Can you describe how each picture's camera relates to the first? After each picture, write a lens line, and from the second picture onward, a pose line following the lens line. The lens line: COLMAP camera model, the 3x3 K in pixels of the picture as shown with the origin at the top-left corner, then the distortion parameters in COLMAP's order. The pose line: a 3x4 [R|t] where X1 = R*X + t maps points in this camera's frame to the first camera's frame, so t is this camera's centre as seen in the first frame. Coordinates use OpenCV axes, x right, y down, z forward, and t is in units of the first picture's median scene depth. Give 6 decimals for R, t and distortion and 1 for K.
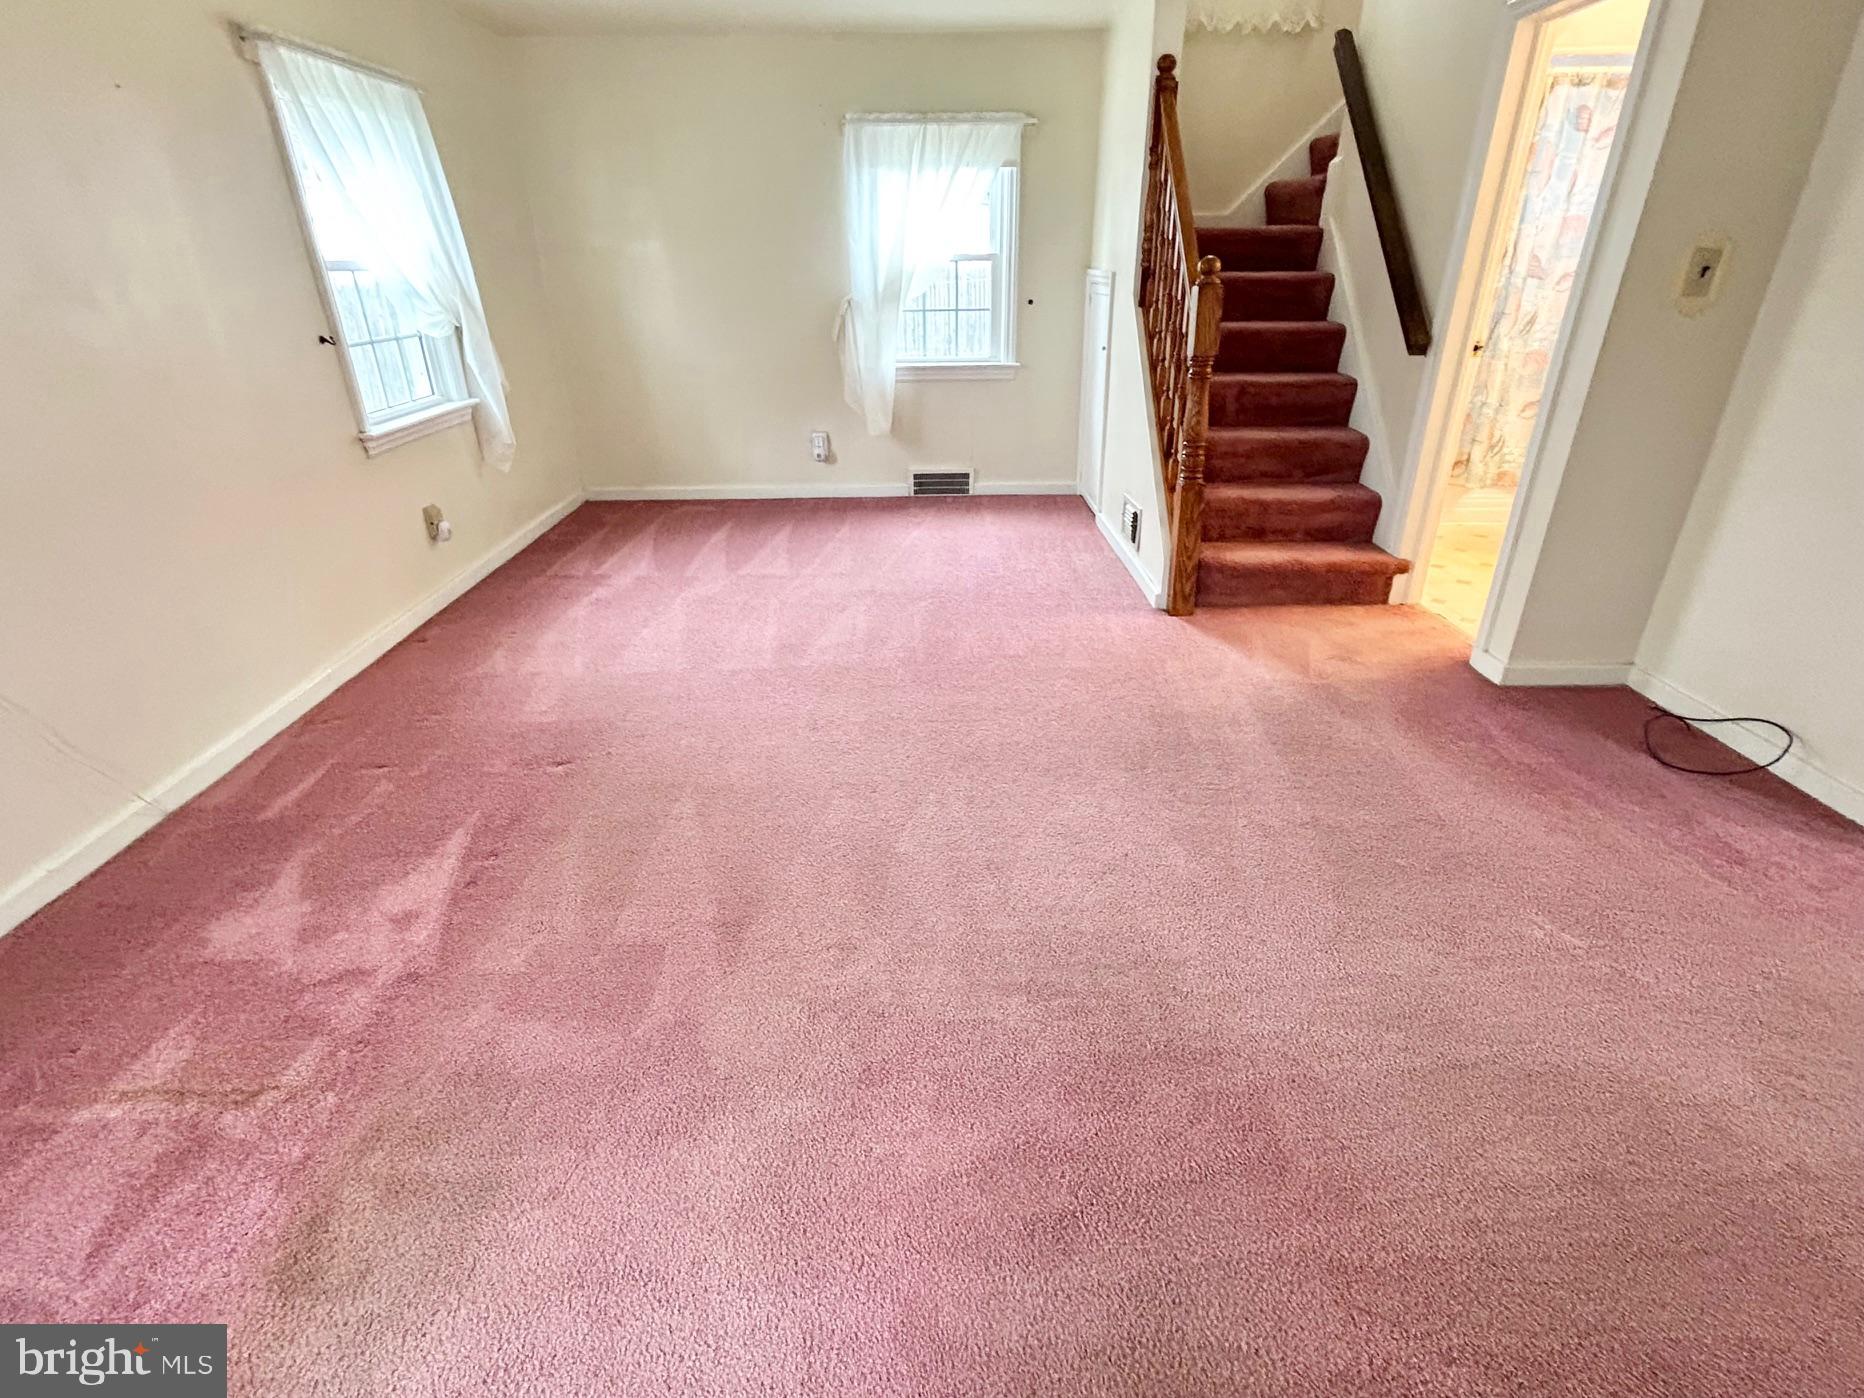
lens RADIAL K [[916.8, 0, 928.7], [0, 916.8, 701.2], [0, 0, 1]] dist [-0.001544, -0.001387]
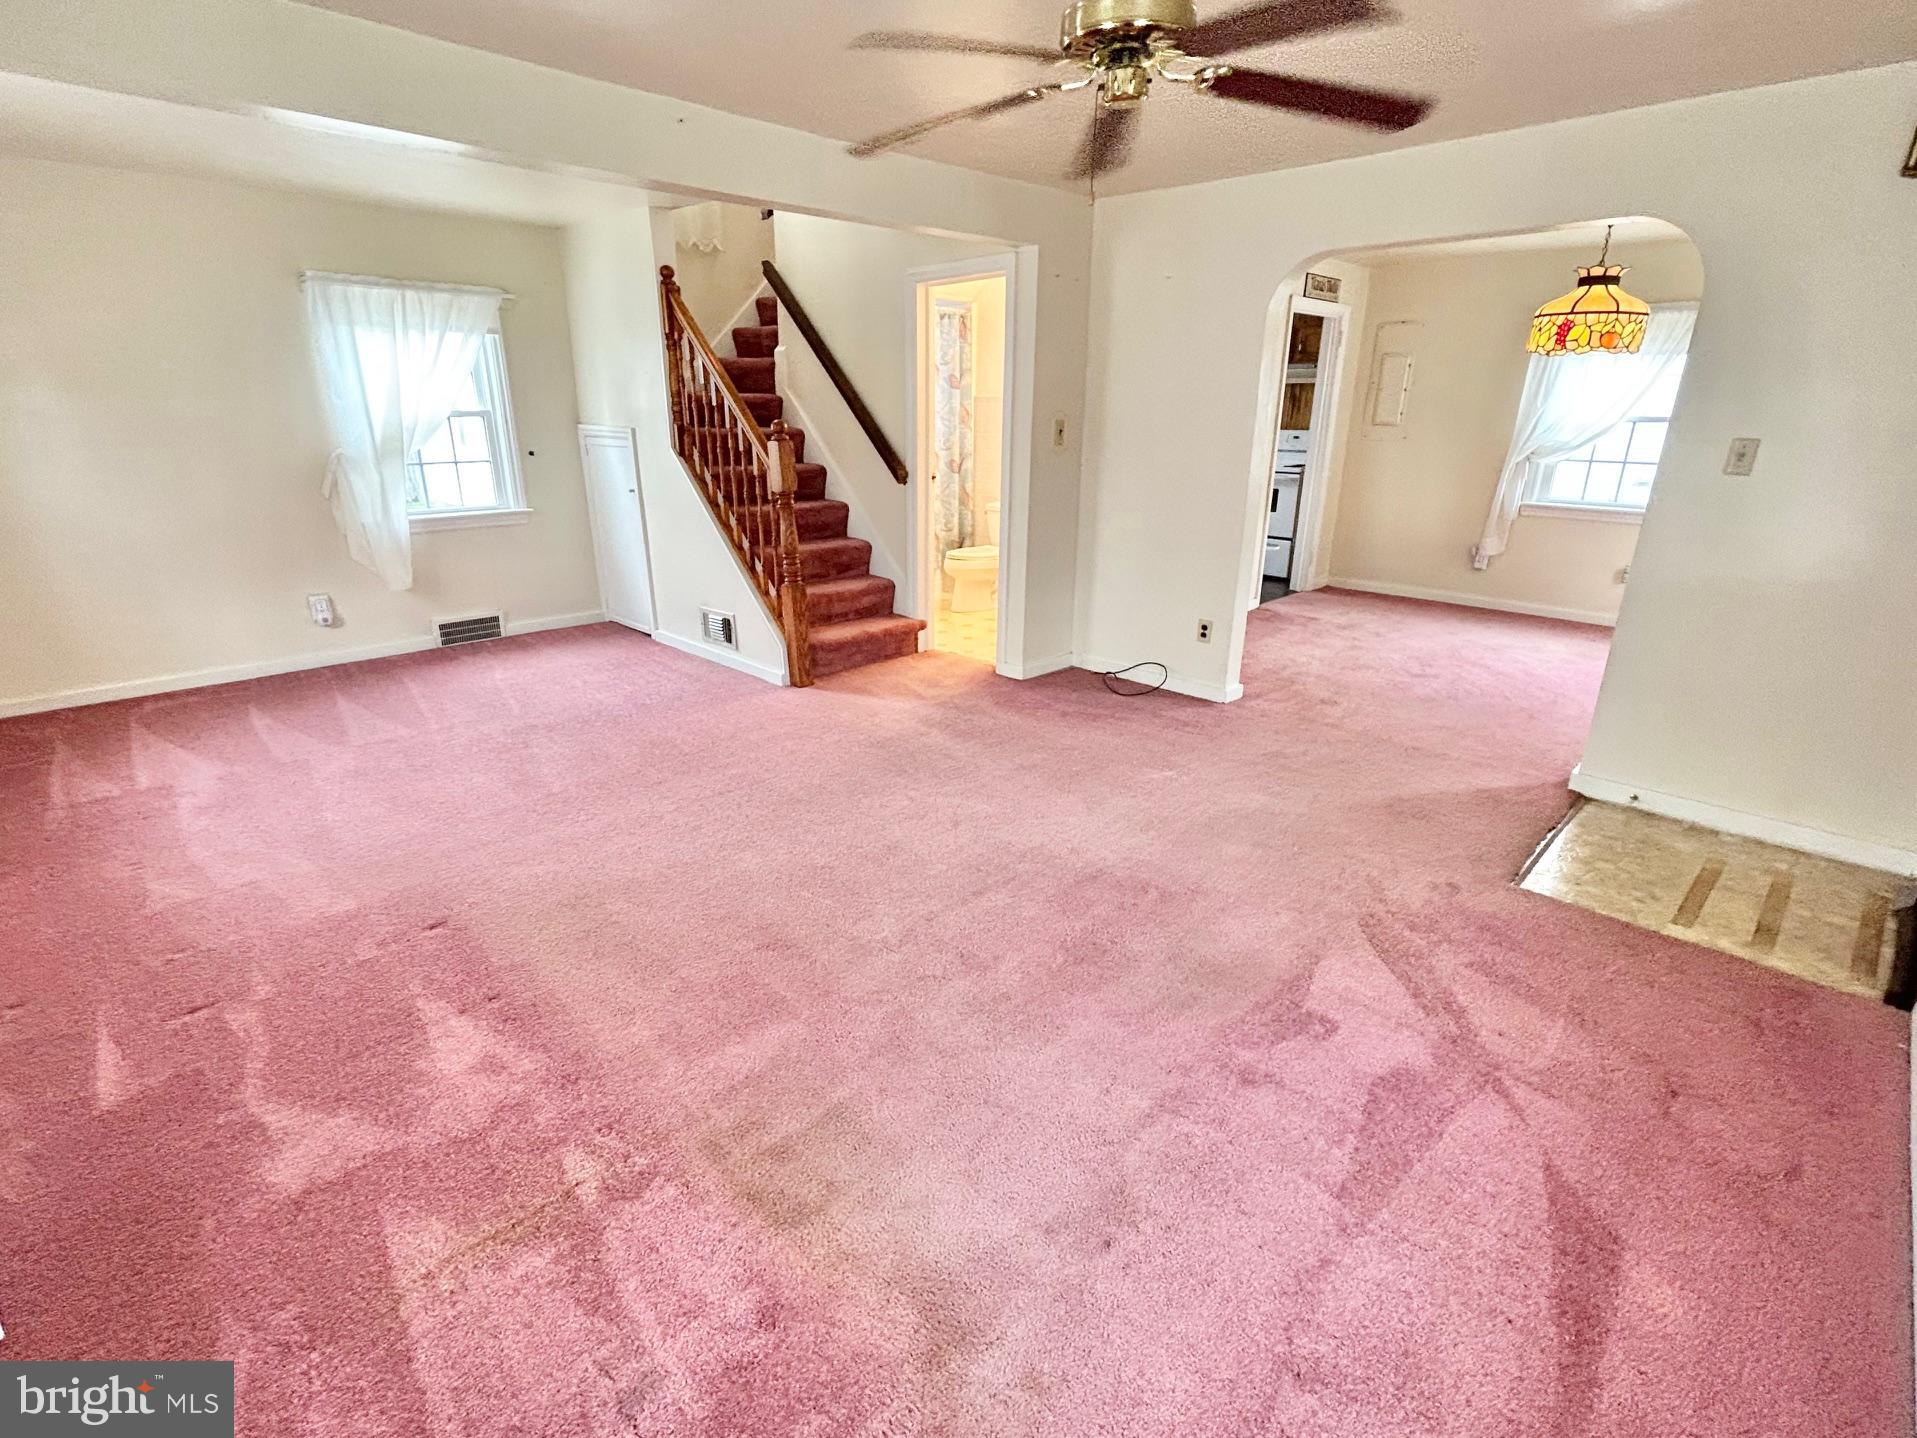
lens RADIAL K [[905.4, 0, 958.1], [0, 905.4, 723.3], [0, 0, 1]] dist [0.000183, -0.000048]
pose [[0.715877, -0.218453, 0.663173, -0.408983], [0.290622, 0.956837, 0.001469, 0.015418], [-0.634869, 0.191680, 0.748465, -0.071595]]
